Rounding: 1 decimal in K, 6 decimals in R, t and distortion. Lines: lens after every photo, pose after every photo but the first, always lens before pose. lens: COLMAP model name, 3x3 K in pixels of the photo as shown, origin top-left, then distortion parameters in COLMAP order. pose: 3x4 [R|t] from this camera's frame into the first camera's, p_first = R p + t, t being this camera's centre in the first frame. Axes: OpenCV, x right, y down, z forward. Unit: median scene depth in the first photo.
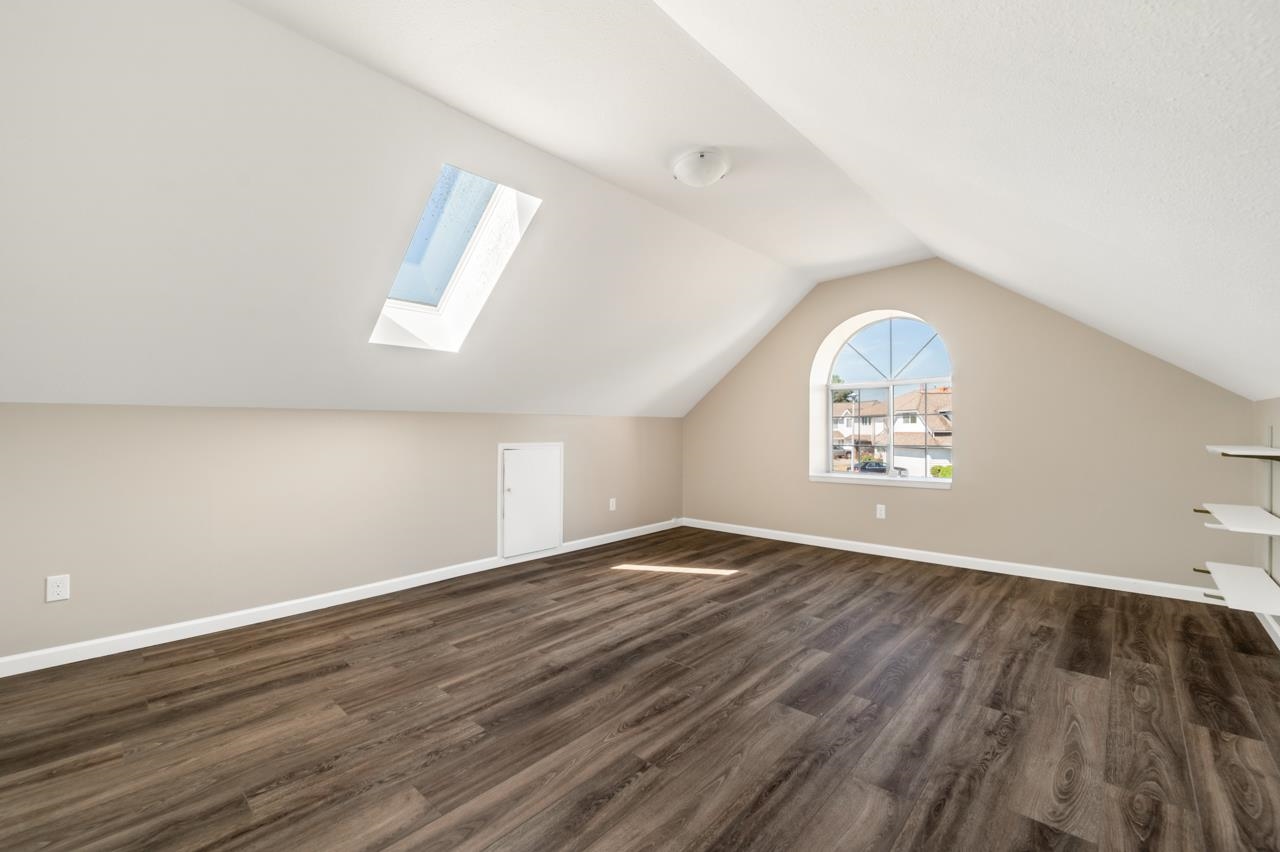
lens RADIAL K [[517.0, 0, 612.4], [0, 517.0, 437.4], [0, 0, 1]] dist [0.004192, 0.000149]
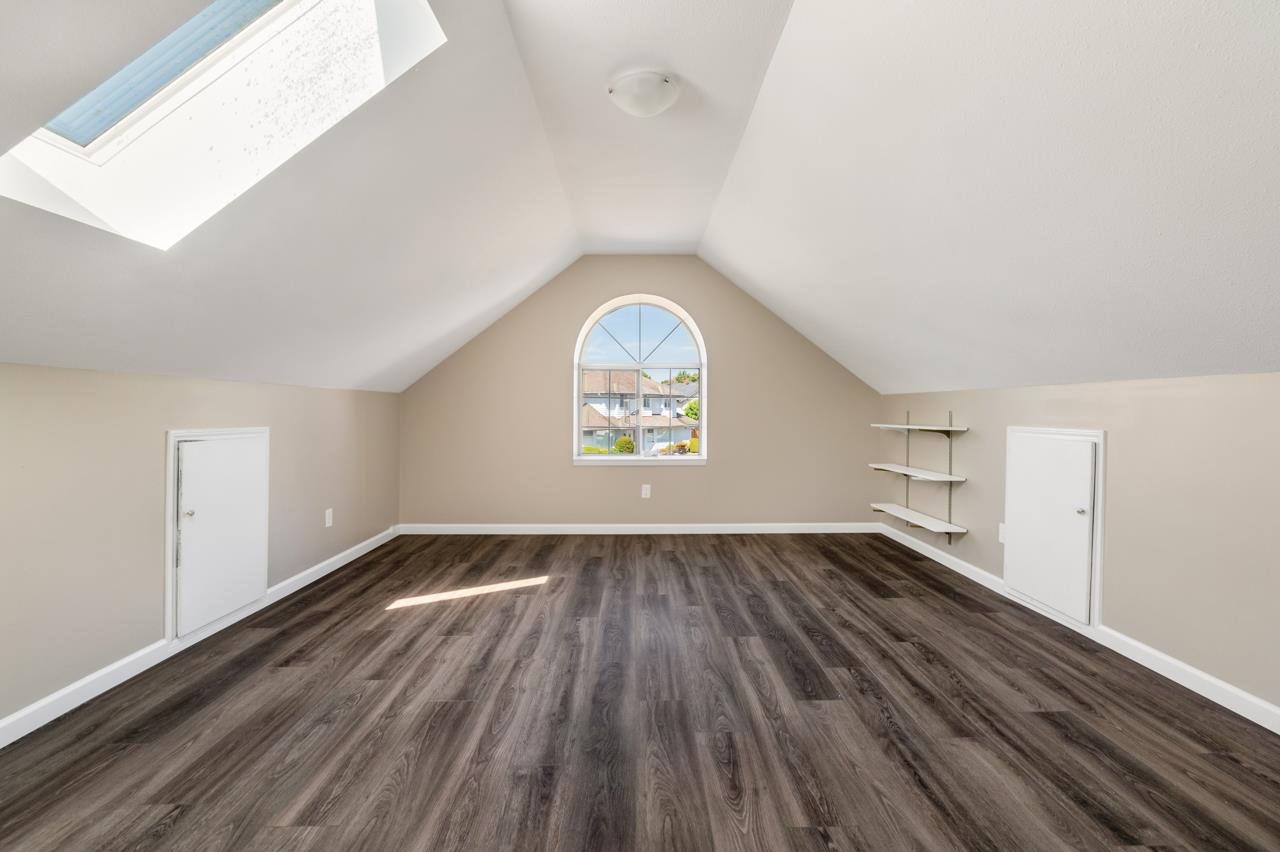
lens RADIAL K [[564.0, 0, 640.5], [0, 564.0, 422.0], [0, 0, 1]] dist [-0.001543, 0.000498]
pose [[0.704911, -0.005336, 0.709275, -0.410987], [-0.000183, 0.999970, 0.007704, -0.003599], [-0.709296, -0.005560, 0.704889, 0.323488]]
